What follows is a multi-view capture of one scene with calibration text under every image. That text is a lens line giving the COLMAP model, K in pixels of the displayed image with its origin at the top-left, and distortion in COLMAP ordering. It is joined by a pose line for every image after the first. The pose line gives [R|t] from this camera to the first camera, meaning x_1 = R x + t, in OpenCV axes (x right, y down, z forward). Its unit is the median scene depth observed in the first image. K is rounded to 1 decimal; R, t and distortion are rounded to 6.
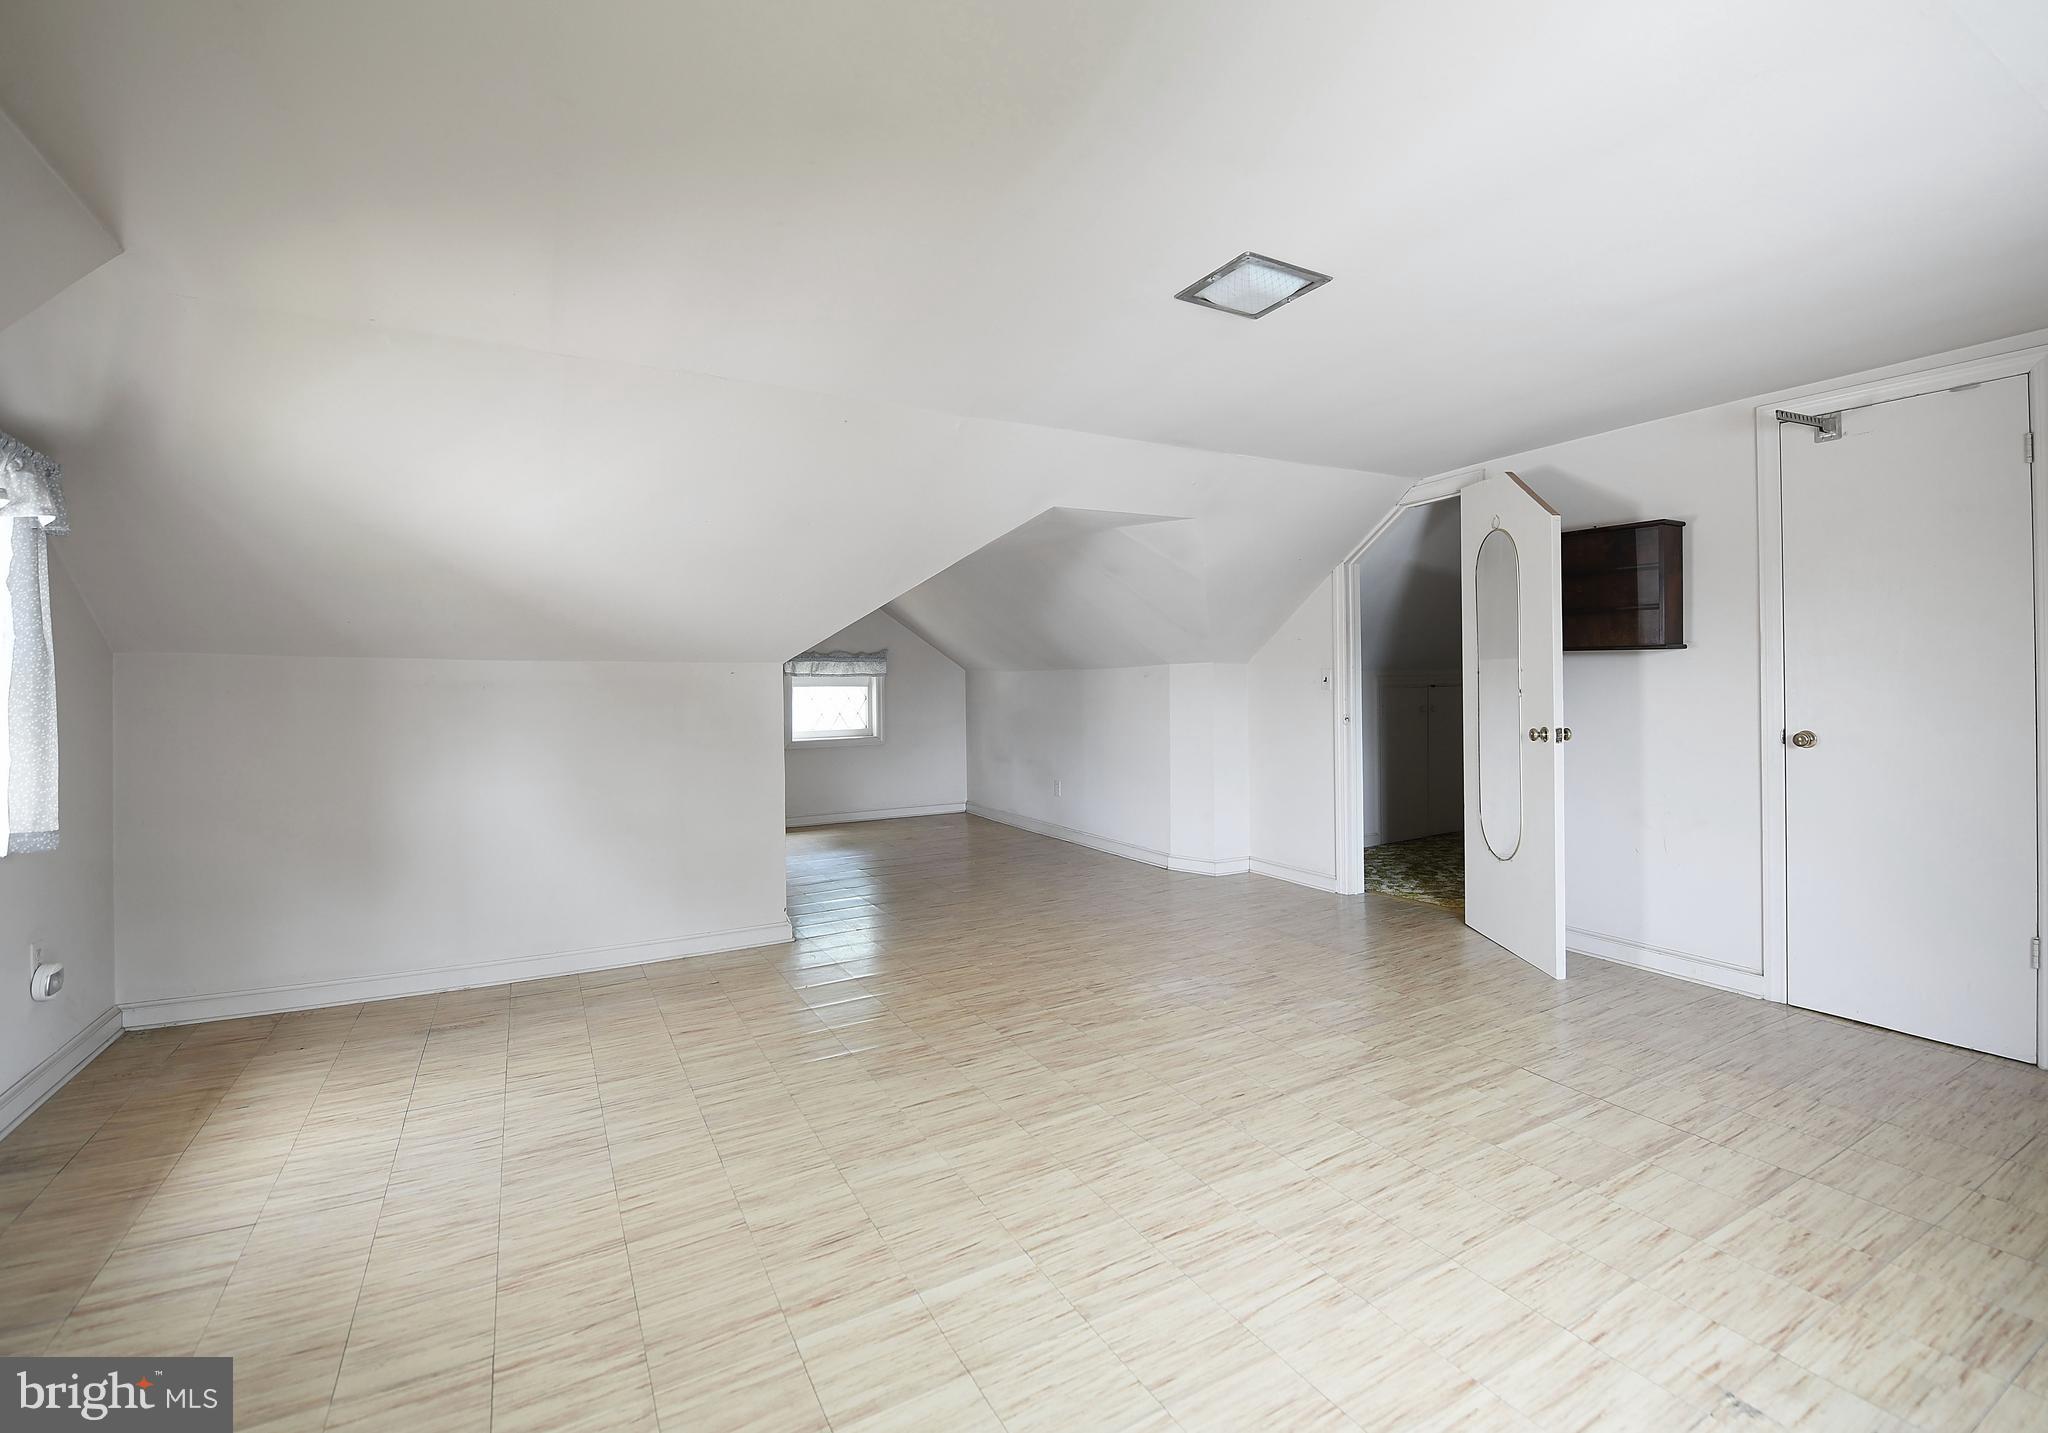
lens RADIAL K [[938.0, 0, 1029.0], [0, 938.0, 709.3], [0, 0, 1]] dist [-0.017057, -0.000564]
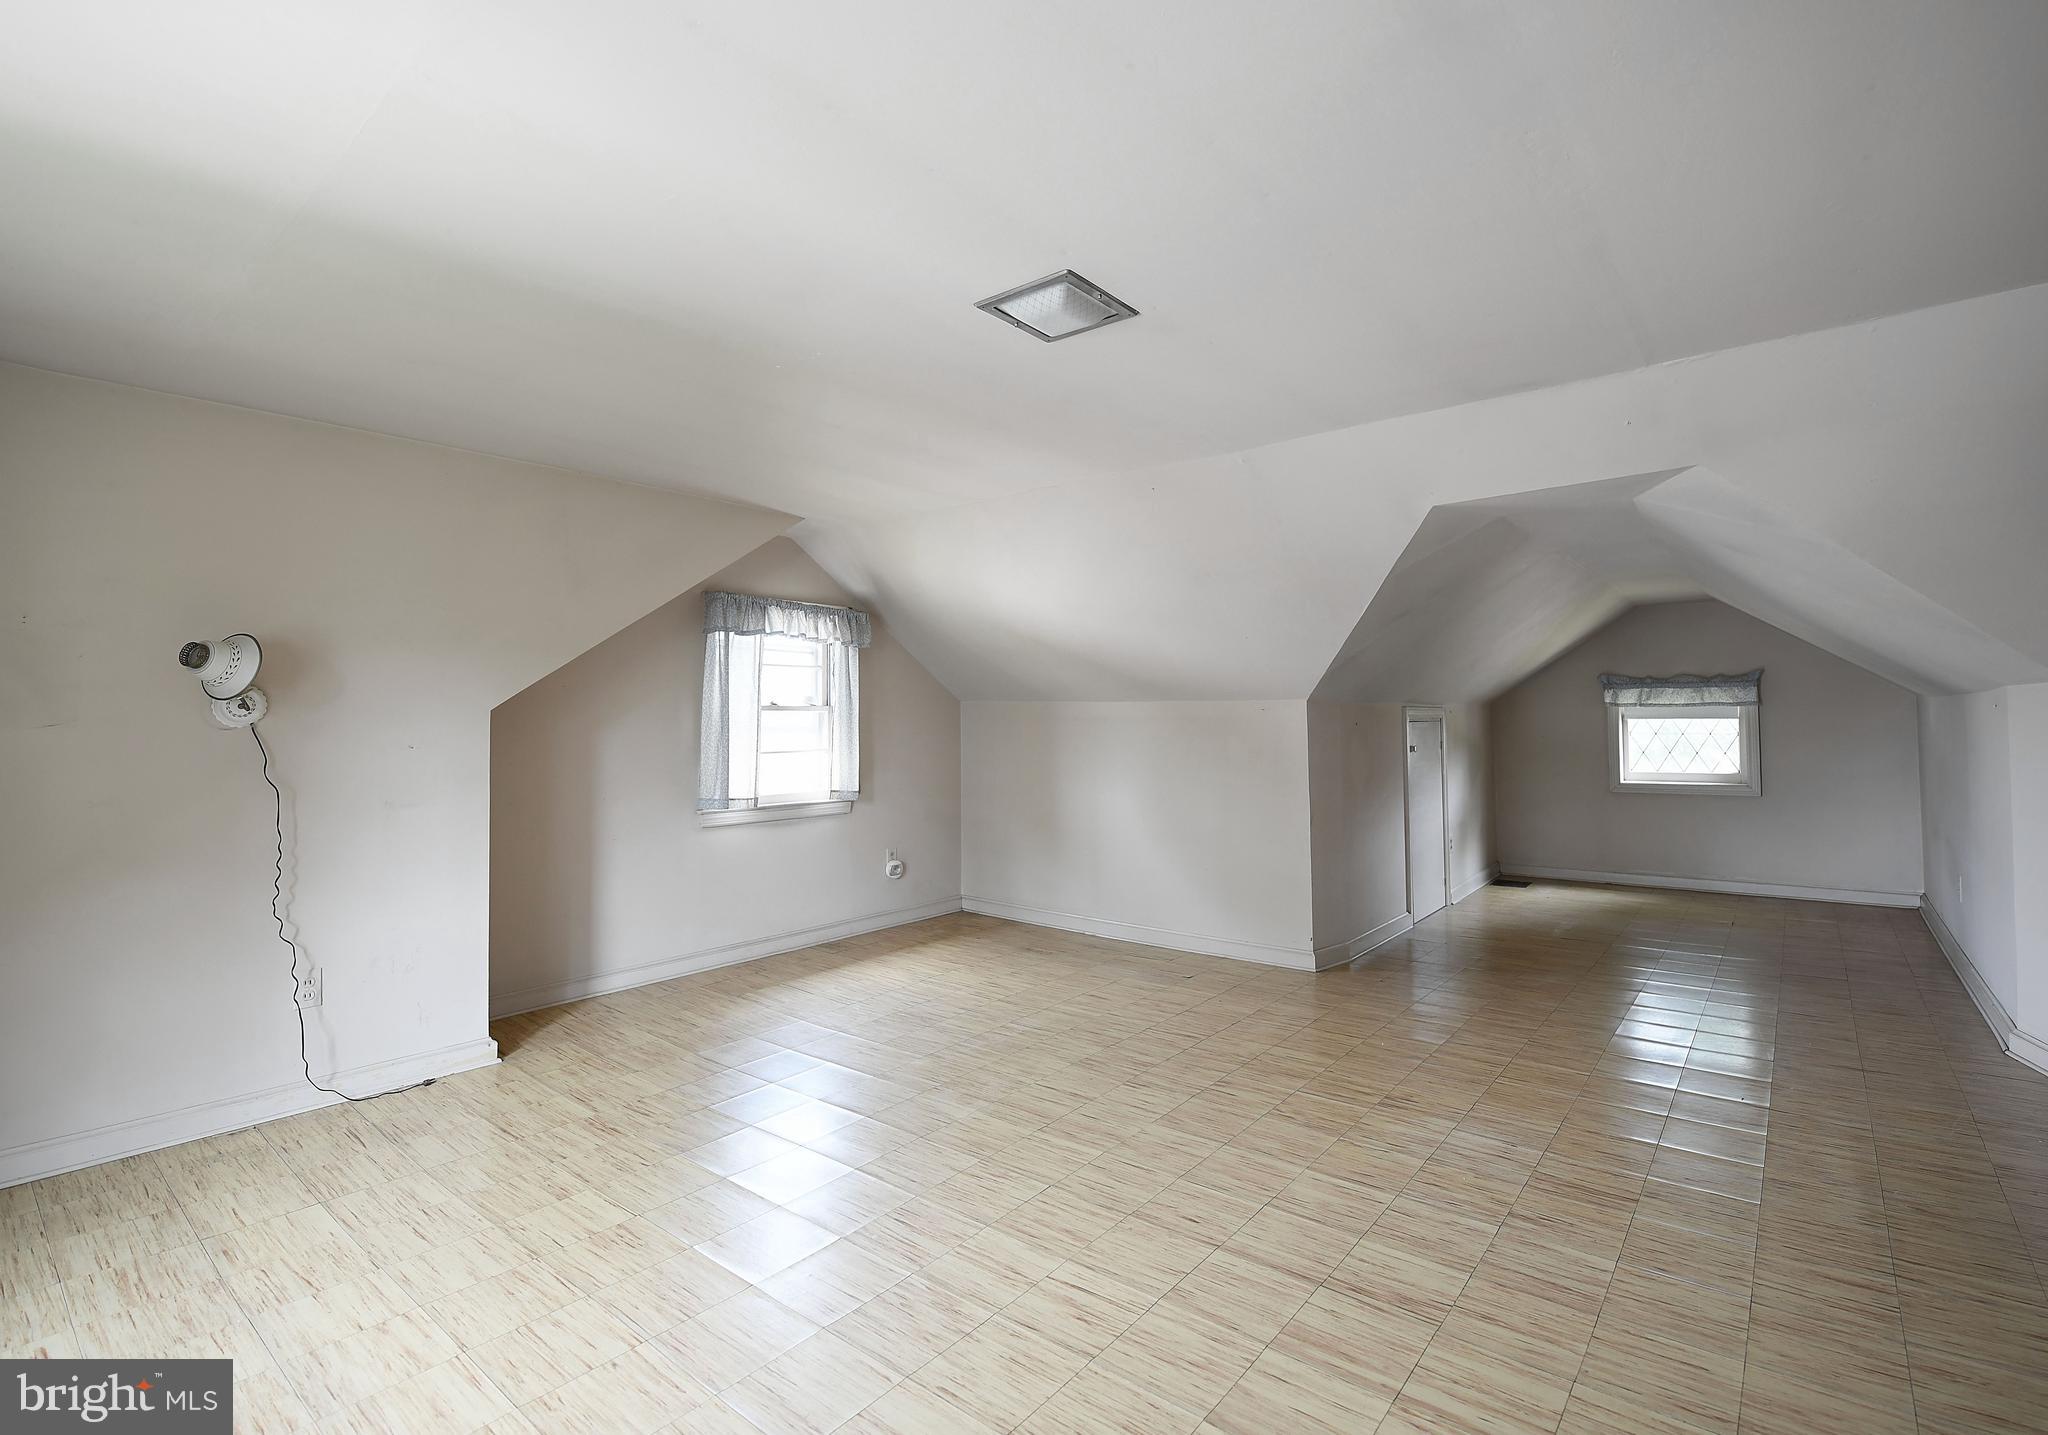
lens RADIAL K [[934.7, 0, 1027.9], [0, 934.7, 715.6], [0, 0, 1]] dist [-0.012135, -0.000442]
pose [[0.358847, 0.003310, -0.933390, 0.822431], [-0.021672, 0.999754, -0.004787, -0.027581], [0.933145, 0.021946, 0.358830, 0.478673]]
